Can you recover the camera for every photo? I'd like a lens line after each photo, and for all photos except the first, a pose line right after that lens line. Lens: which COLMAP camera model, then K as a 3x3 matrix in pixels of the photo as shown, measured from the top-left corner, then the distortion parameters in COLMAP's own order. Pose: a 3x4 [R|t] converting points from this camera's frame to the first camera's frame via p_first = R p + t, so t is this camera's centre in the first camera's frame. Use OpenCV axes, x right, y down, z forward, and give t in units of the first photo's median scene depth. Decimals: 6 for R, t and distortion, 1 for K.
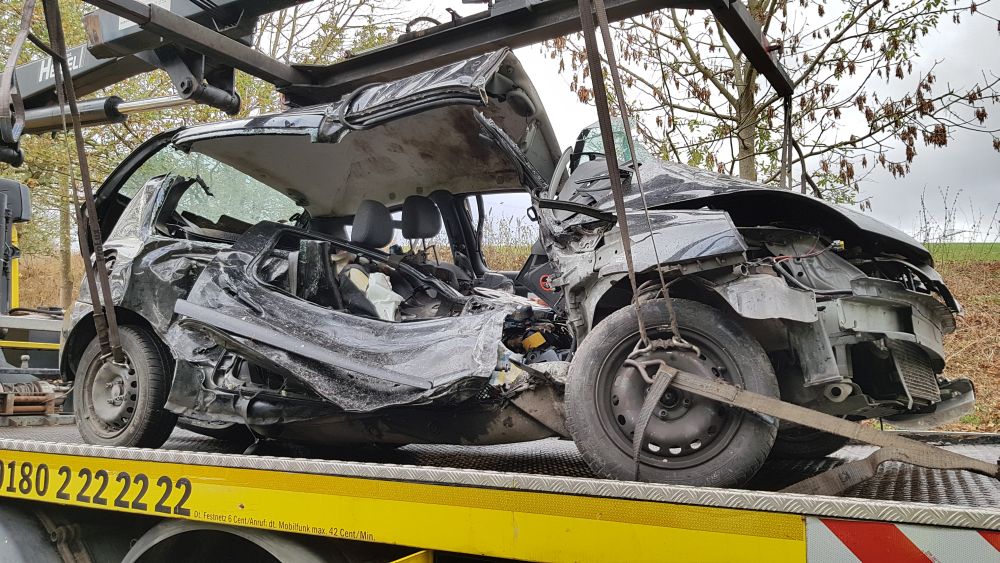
lens RADIAL K [[787.6, 0, 500.0], [0, 787.6, 281.5], [0, 0, 1]] dist [-0.000874, -0.004697]
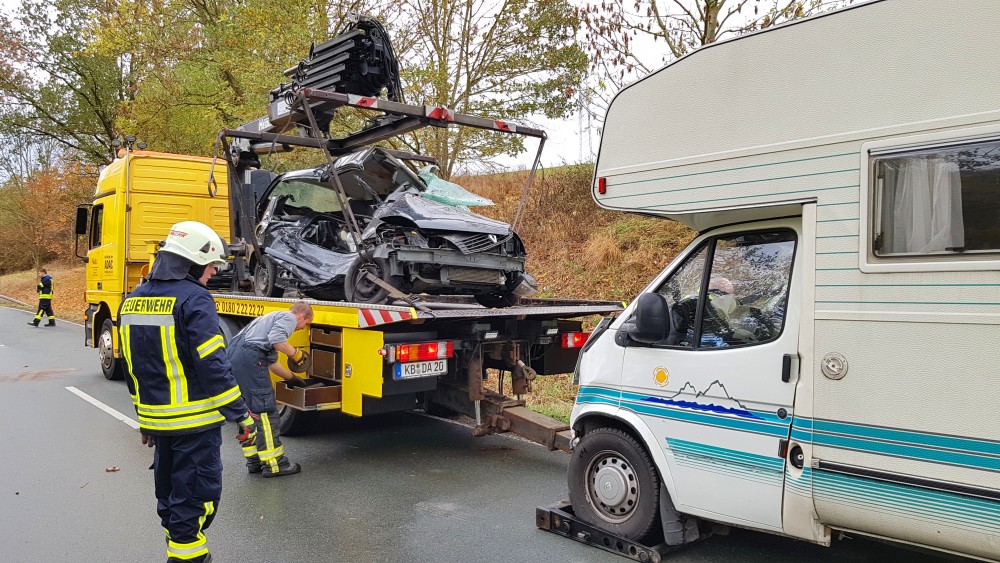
lens RADIAL K [[787.6, 0, 500.0], [0, 787.6, 281.5], [0, 0, 1]] dist [-0.000874, -0.004697]
pose [[0.929133, 0.008440, -0.369651, 1.233229], [0.034936, 0.993263, 0.110492, -0.118705], [0.368093, -0.115575, 0.922578, -1.157380]]
